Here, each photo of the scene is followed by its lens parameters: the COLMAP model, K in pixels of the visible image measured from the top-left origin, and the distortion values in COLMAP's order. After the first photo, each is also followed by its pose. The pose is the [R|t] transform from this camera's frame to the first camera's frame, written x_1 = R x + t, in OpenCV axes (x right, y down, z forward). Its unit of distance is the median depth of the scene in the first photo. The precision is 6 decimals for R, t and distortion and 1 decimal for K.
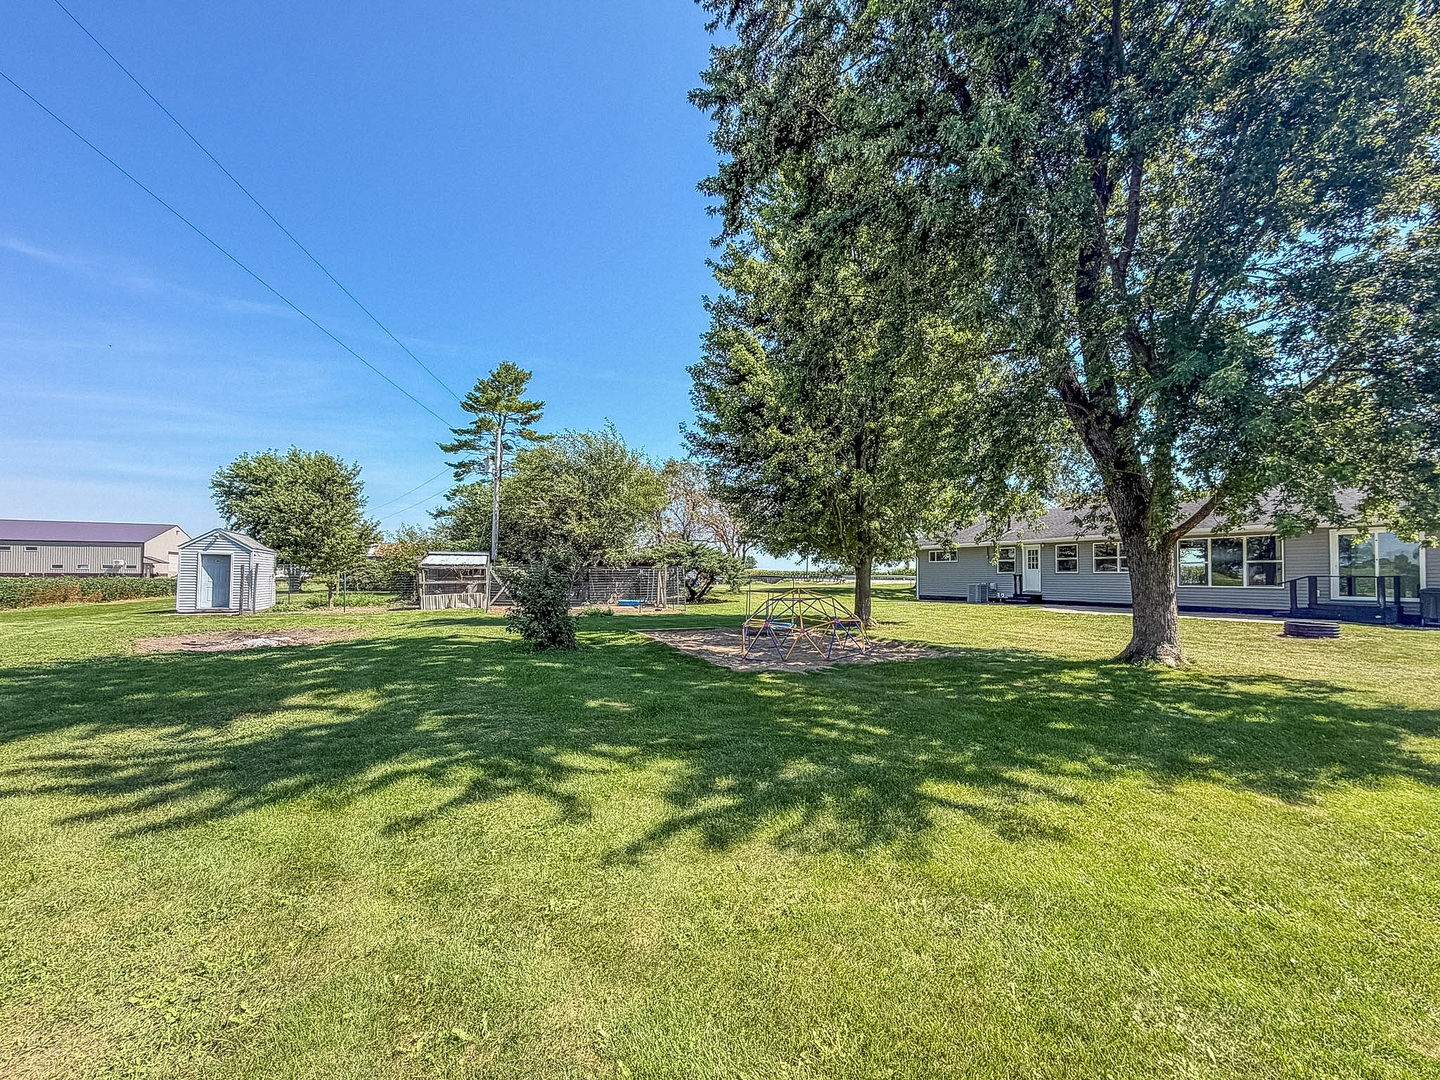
lens RADIAL K [[624.2, 0, 716.0], [0, 624.2, 548.9], [0, 0, 1]] dist [0.024908, 0.000004]
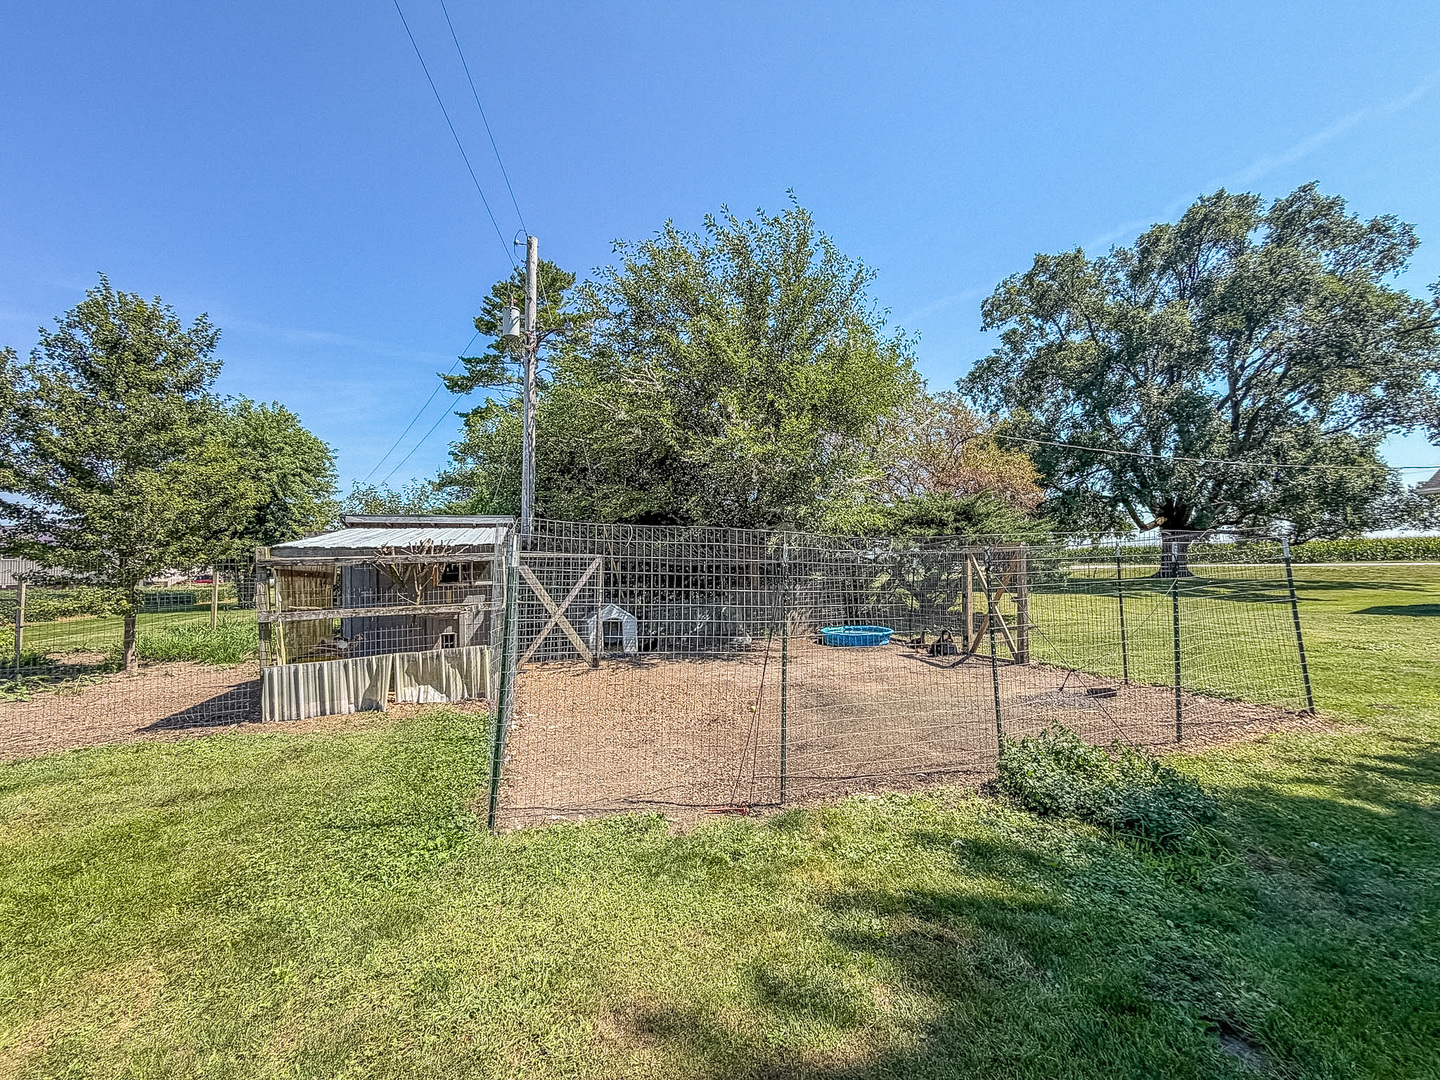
lens RADIAL K [[623.4, 0, 716.3], [0, 623.4, 536.3], [0, 0, 1]] dist [0.020082, -0.000300]
pose [[0.998262, -0.031481, -0.049817, -0.153373], [0.031098, 0.999481, -0.008461, 0.015791], [0.050057, 0.006898, 0.998723, 0.434228]]
